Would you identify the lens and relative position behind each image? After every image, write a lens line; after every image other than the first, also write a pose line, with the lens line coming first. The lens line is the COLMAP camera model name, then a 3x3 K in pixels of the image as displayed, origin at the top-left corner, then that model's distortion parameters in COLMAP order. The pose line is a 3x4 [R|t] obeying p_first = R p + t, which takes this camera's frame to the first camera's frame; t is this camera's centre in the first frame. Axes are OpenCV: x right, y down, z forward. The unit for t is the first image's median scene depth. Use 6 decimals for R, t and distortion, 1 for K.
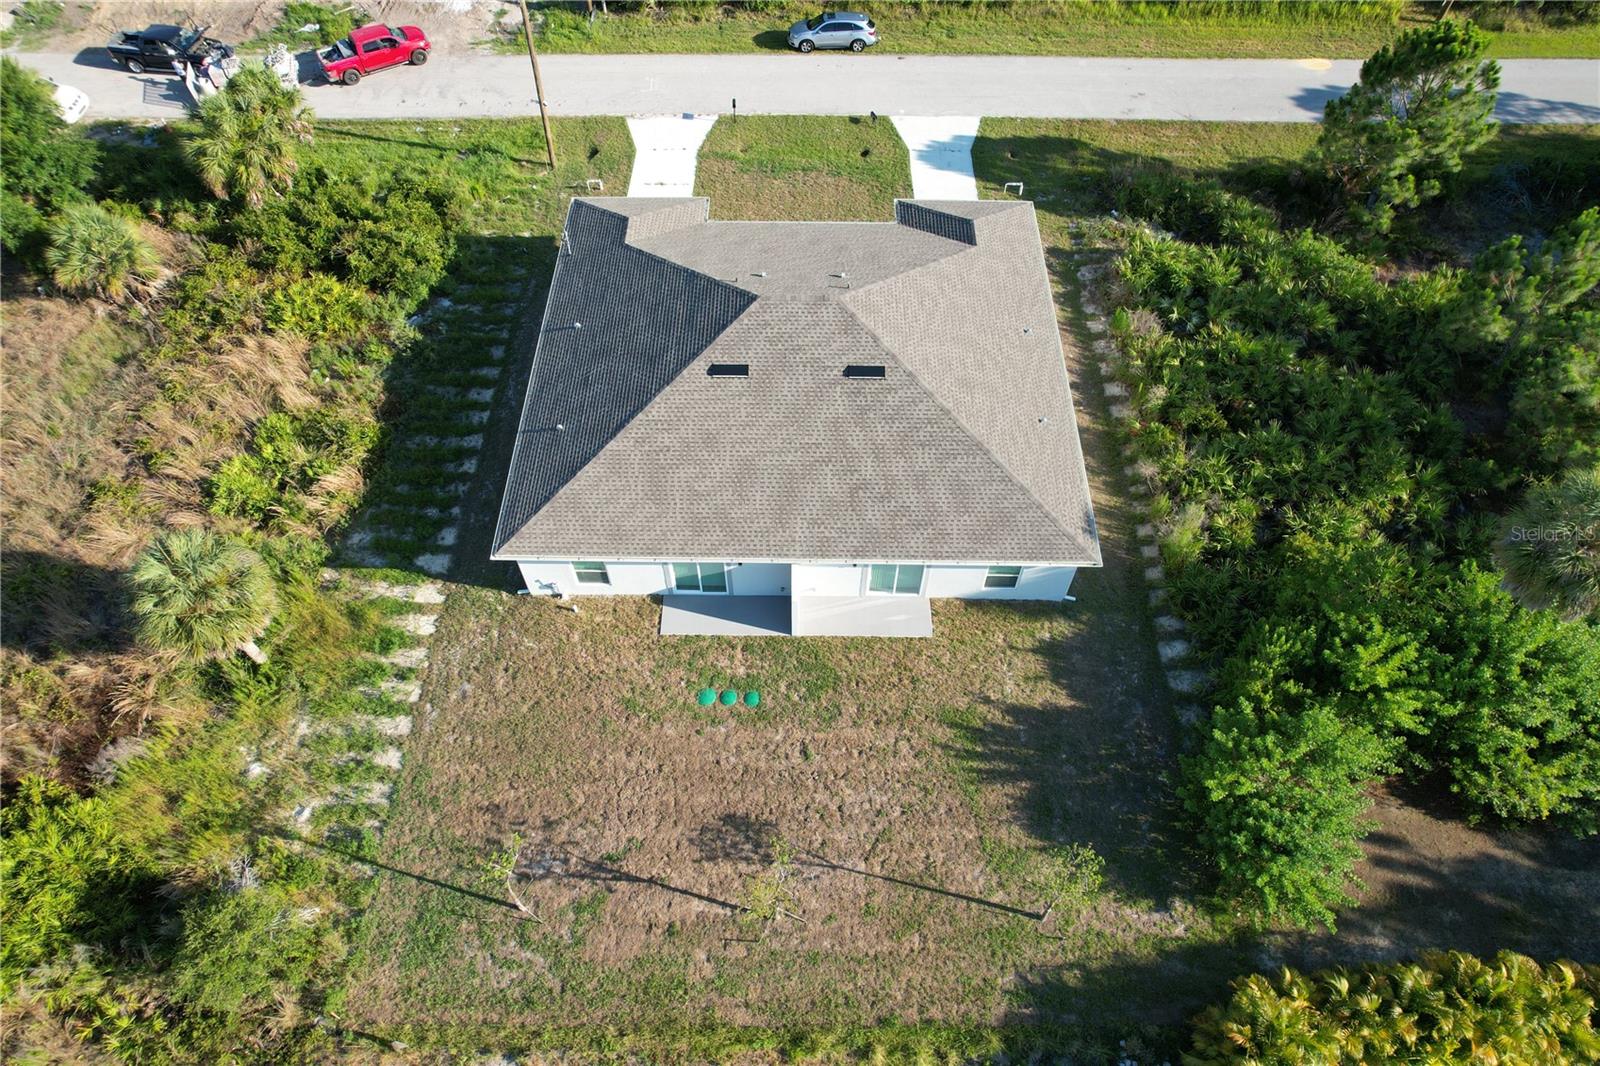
lens RADIAL K [[1028.7, 0, 802.8], [0, 1028.7, 536.7], [0, 0, 1]] dist [-0.089037, 0.078317]
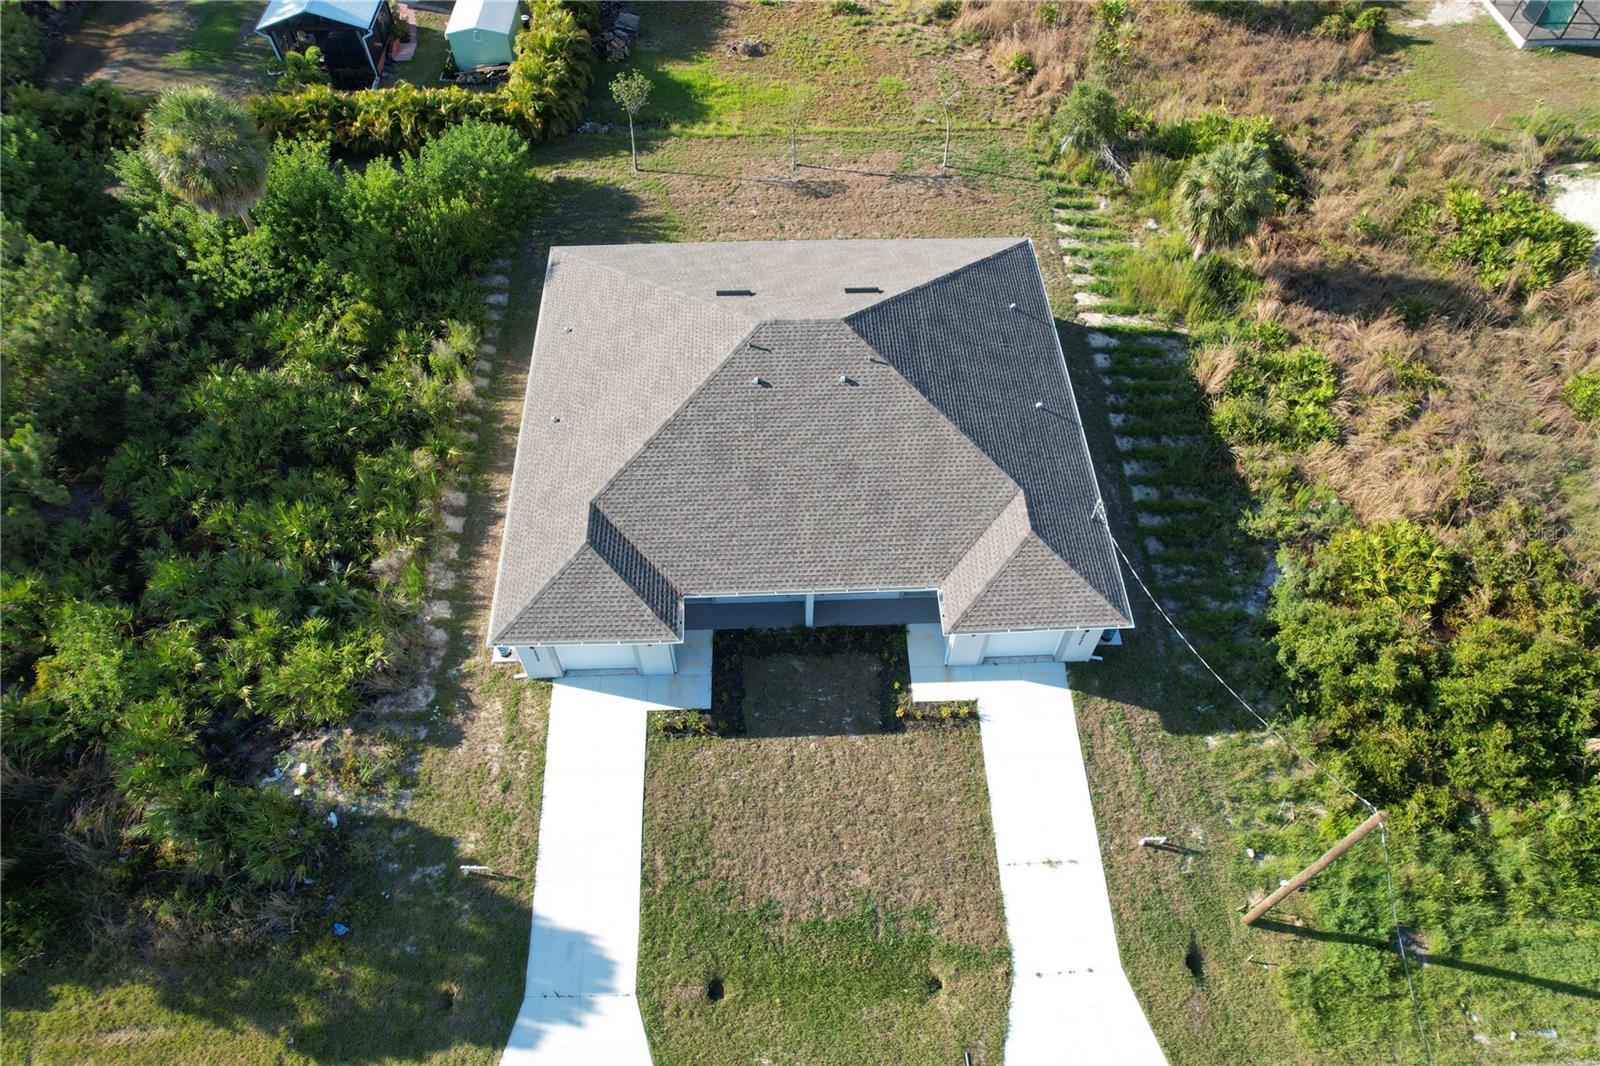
lens RADIAL K [[1028.7, 0, 802.8], [0, 1028.7, 536.7], [0, 0, 1]] dist [-0.089037, 0.078317]
pose [[-0.998726, 0.036332, -0.035028, 0.035549], [-0.045111, -0.331507, 0.942374, -1.241851], [0.022626, 0.942753, 0.332723, 0.883893]]
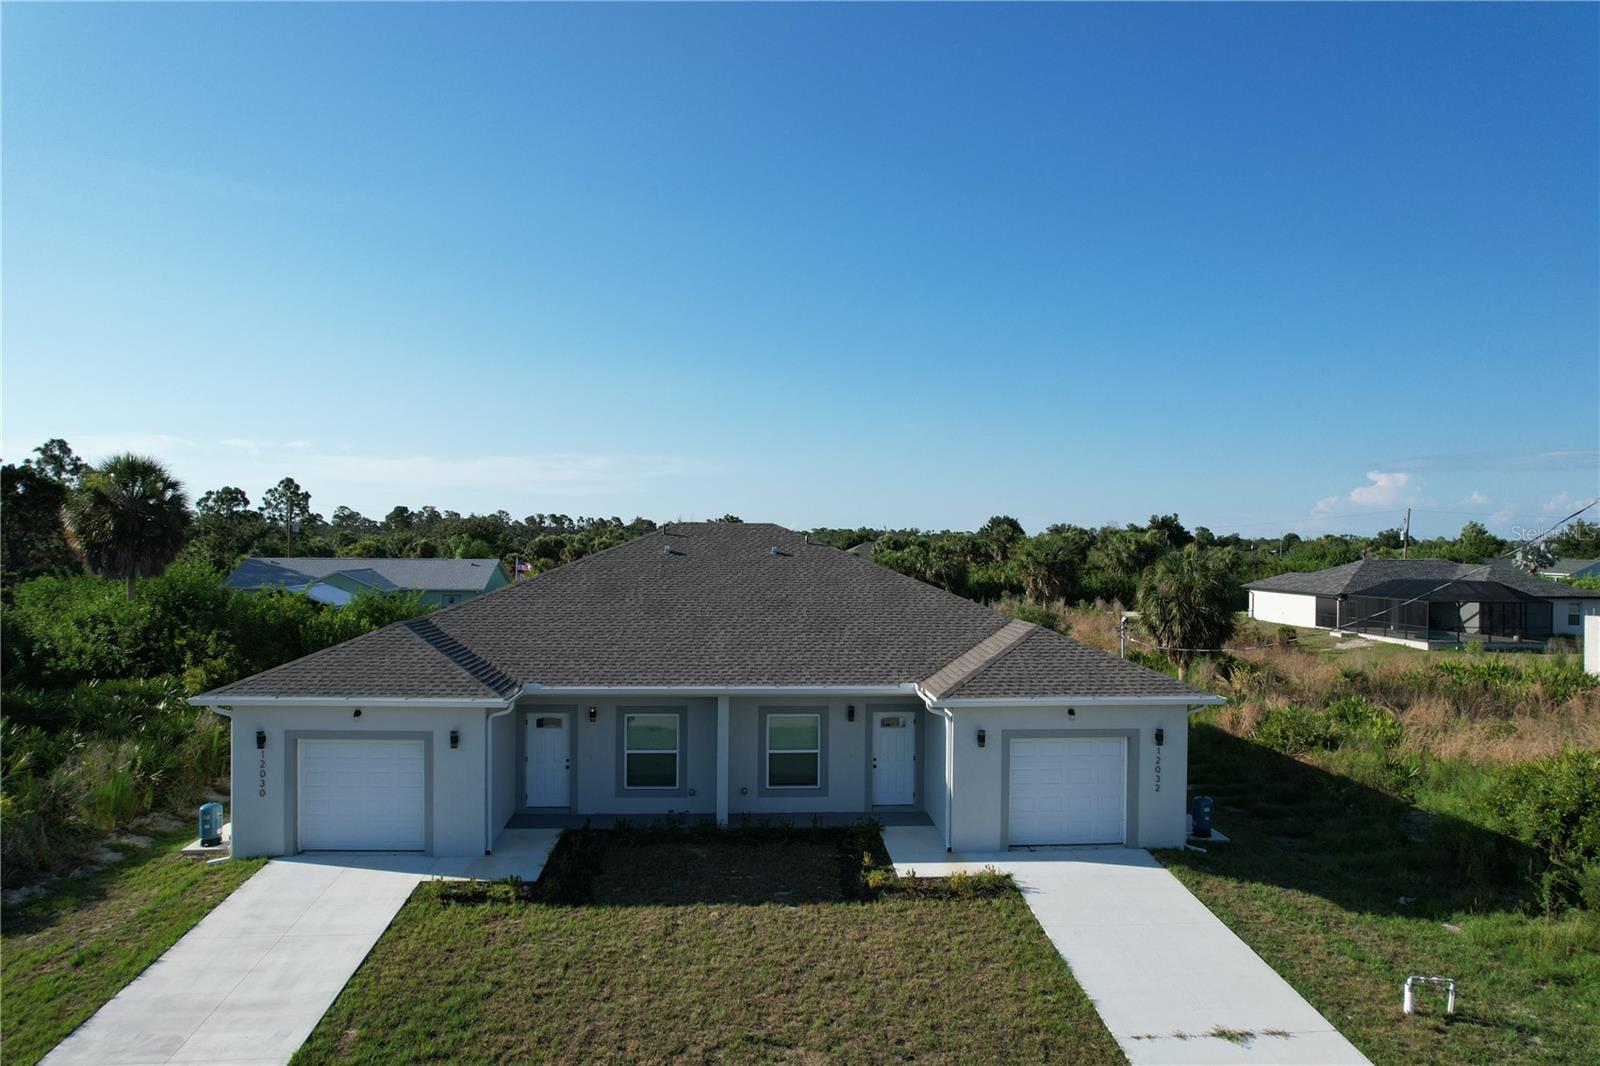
lens RADIAL K [[1028.7, 0, 802.8], [0, 1028.7, 536.7], [0, 0, 1]] dist [-0.089037, 0.078317]
pose [[-0.996897, -0.011110, -0.077924, -0.001836], [-0.069976, 0.578387, 0.812755, -0.930031], [0.036040, 0.815687, -0.577370, 1.519221]]
